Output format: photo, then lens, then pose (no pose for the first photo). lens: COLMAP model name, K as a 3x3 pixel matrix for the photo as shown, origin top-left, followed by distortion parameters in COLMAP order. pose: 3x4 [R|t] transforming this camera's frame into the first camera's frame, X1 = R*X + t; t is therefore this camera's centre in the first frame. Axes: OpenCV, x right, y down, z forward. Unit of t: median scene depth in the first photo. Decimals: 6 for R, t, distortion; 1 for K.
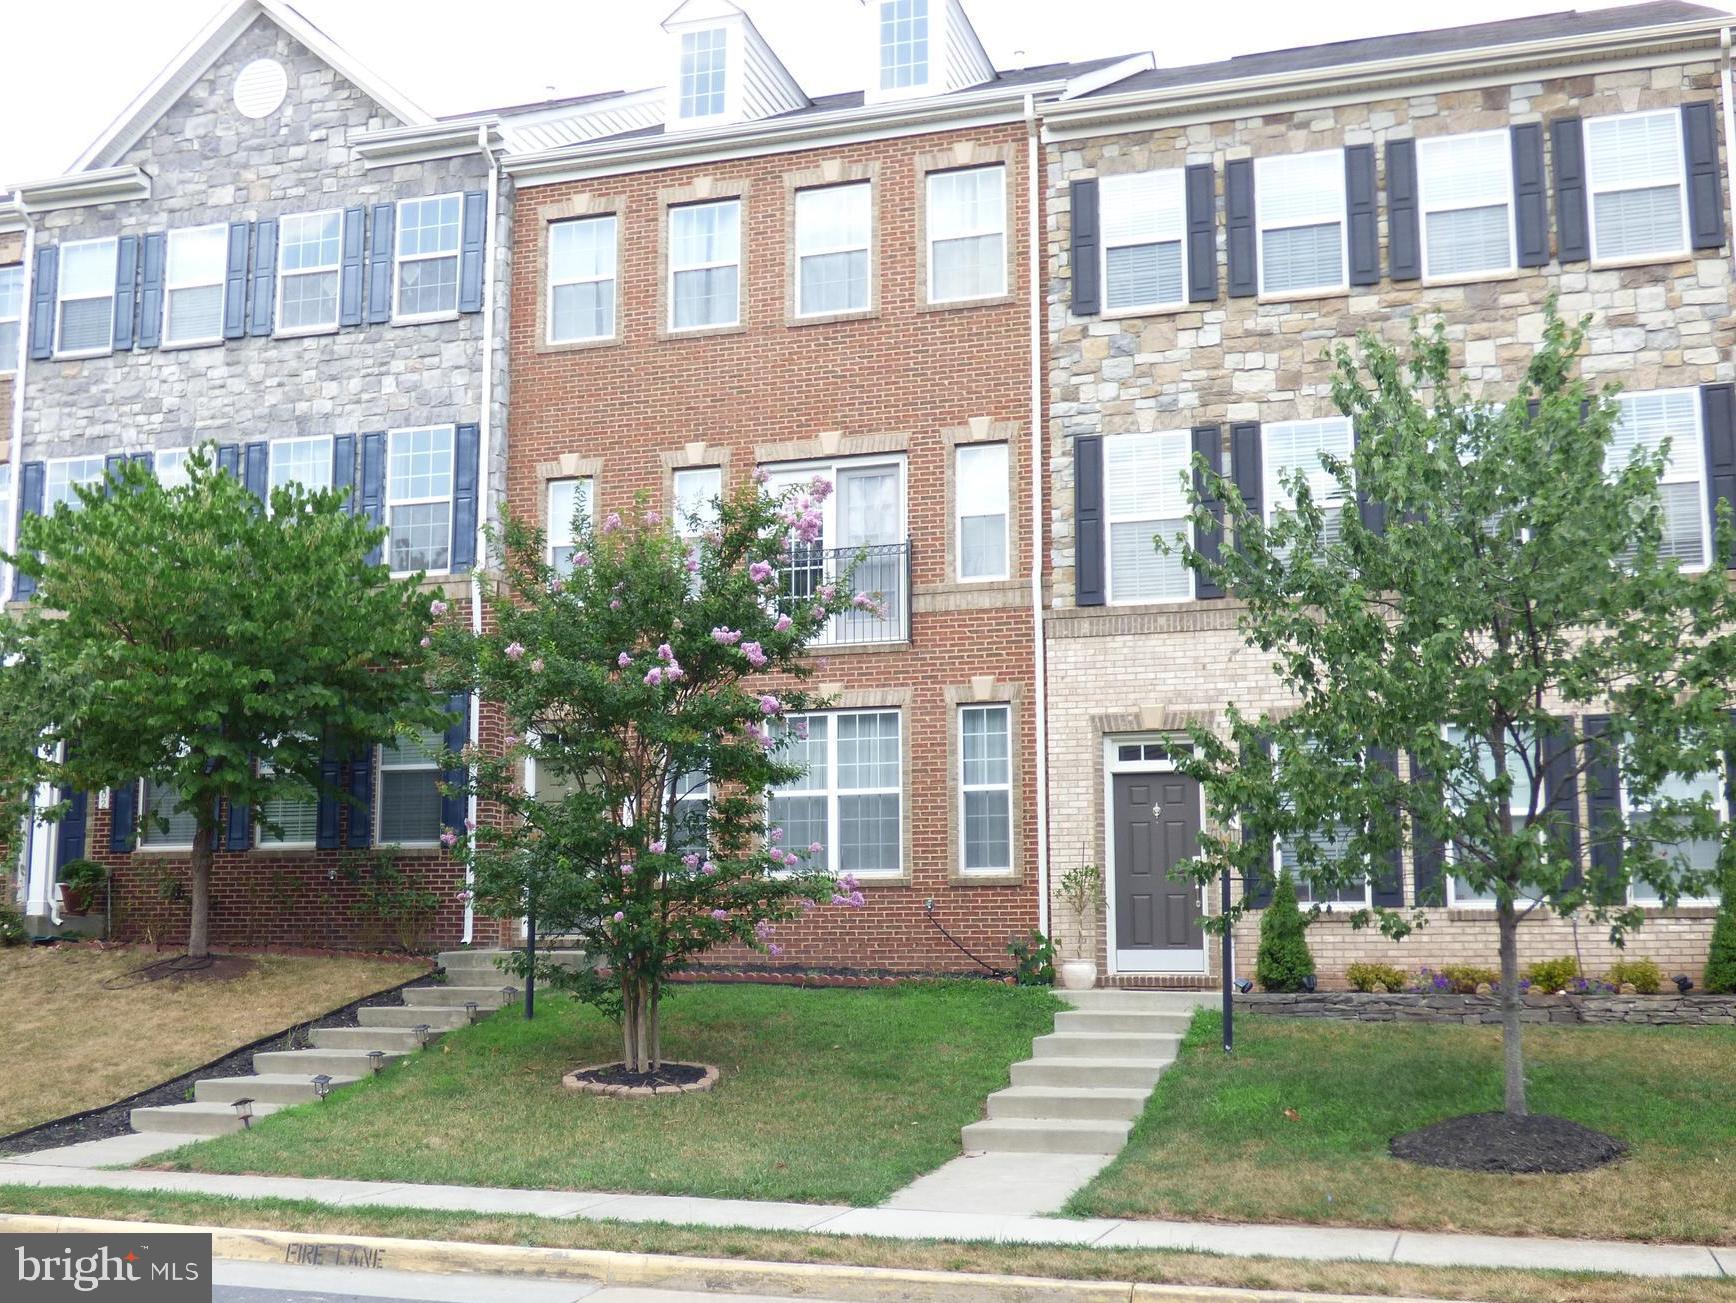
lens RADIAL K [[2081.1, 0, 866.4], [0, 2081.1, 643.9], [0, 0, 1]] dist [-0.009879, 0.000000]
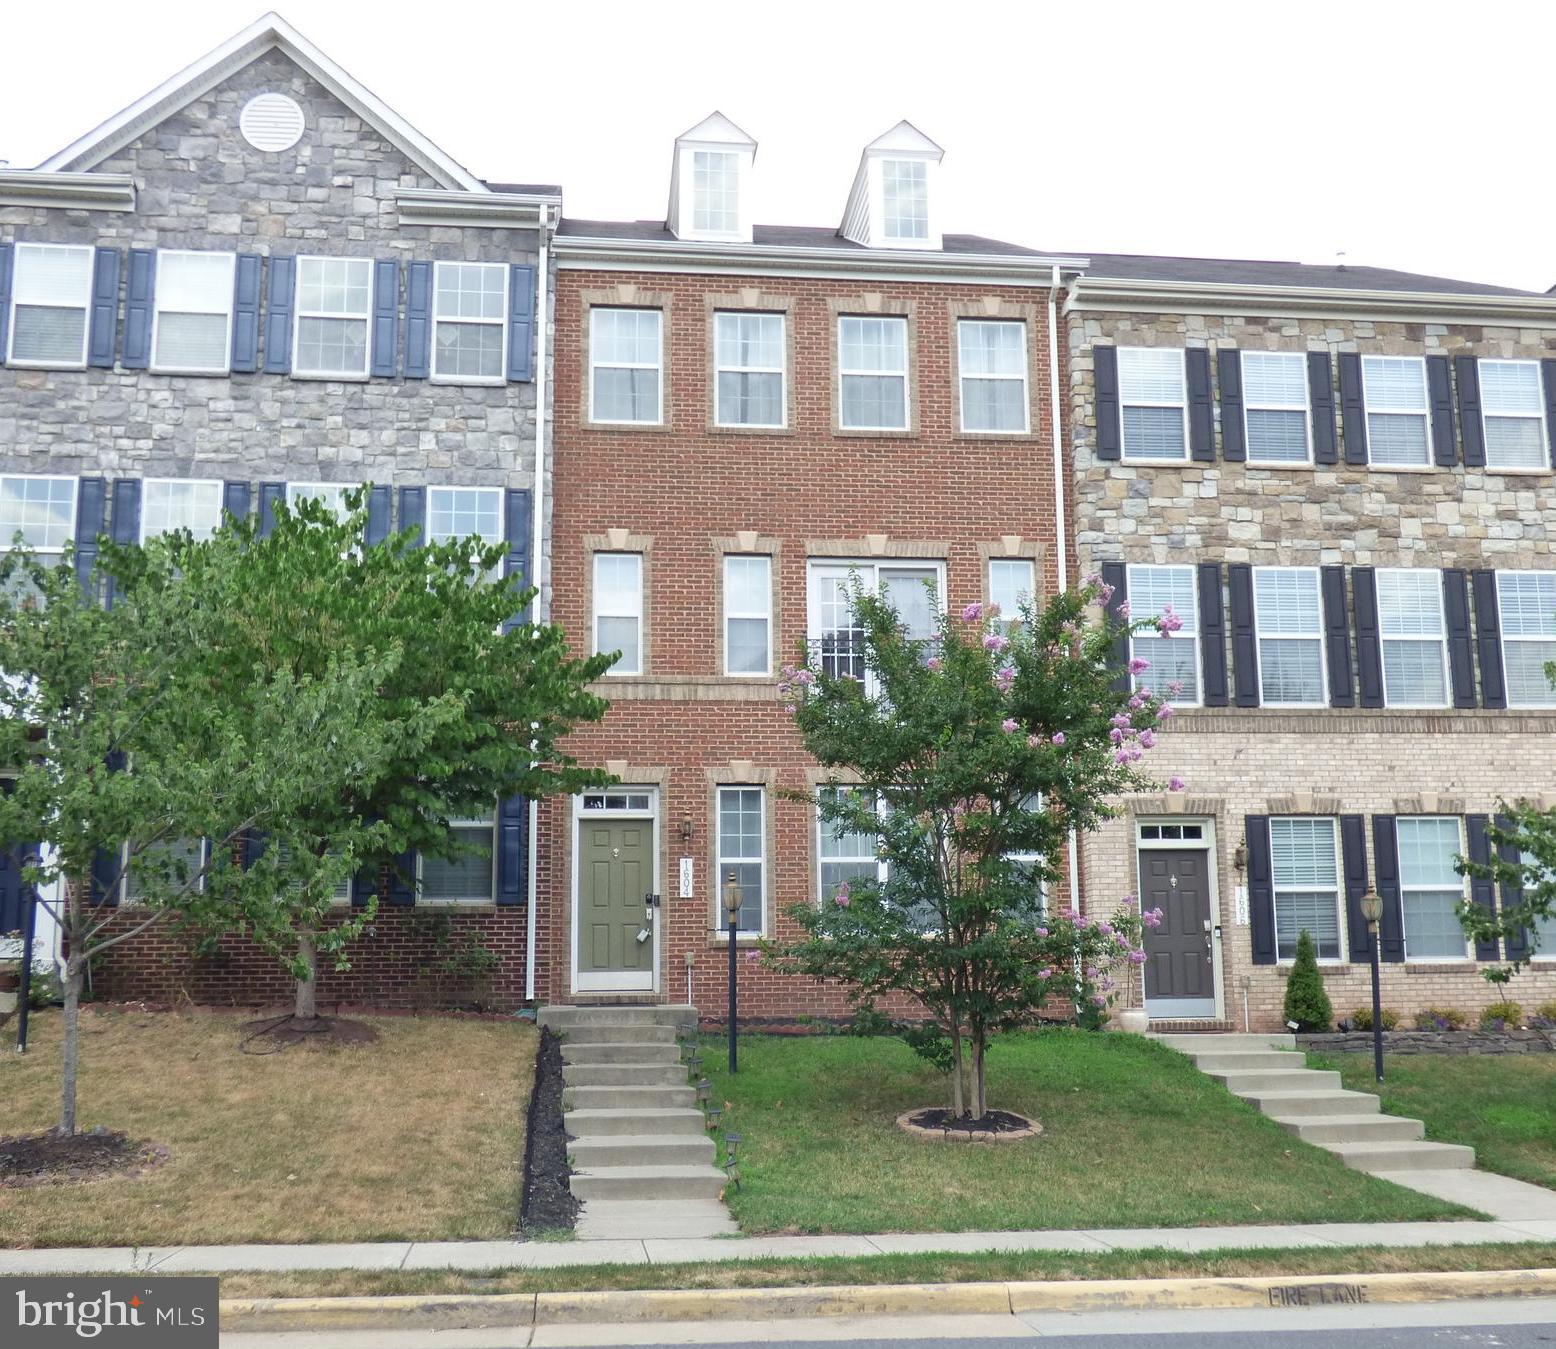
lens RADIAL K [[1774.5, 0, 850.2], [0, 1774.5, 687.4], [0, 0, 1]] dist [-0.011274, 0.000000]
pose [[0.898607, 0.067035, 0.433604, -0.443379], [-0.052458, 0.997585, -0.045513, 0.023711], [-0.435608, 0.018152, 0.899953, 0.157439]]
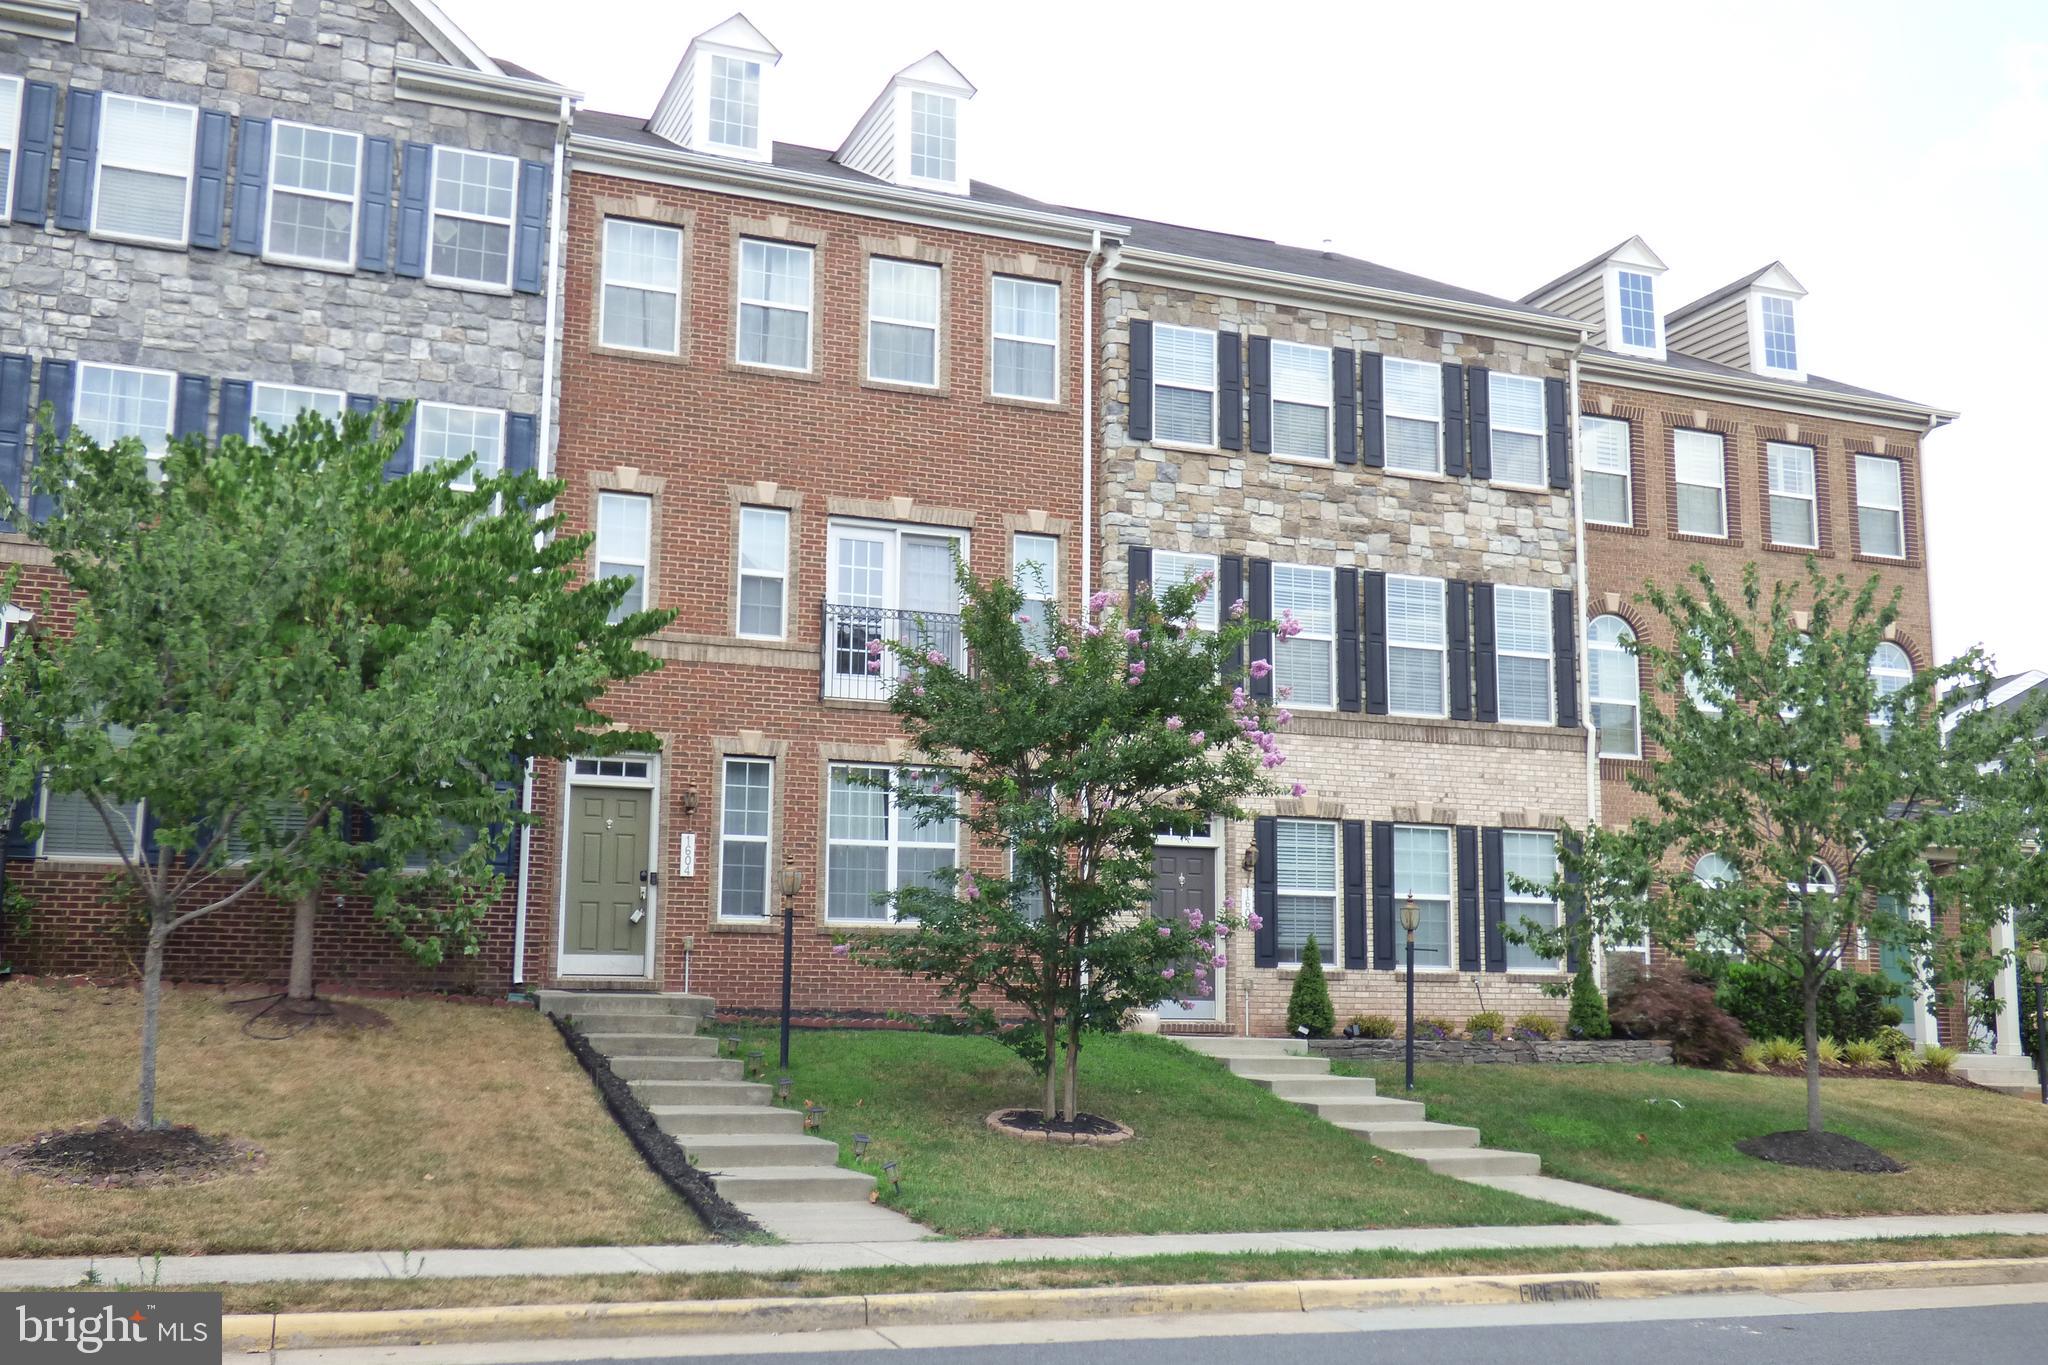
lens RADIAL K [[1960.2, 0, 1028.2], [0, 1960.2, 692.2], [0, 0, 1]] dist [-0.004350, 0.000000]
pose [[0.767393, 0.109674, 0.631727, -0.586681], [-0.108131, 0.993287, -0.041091, 0.028444], [-0.631993, -0.036776, 0.774101, 0.202243]]
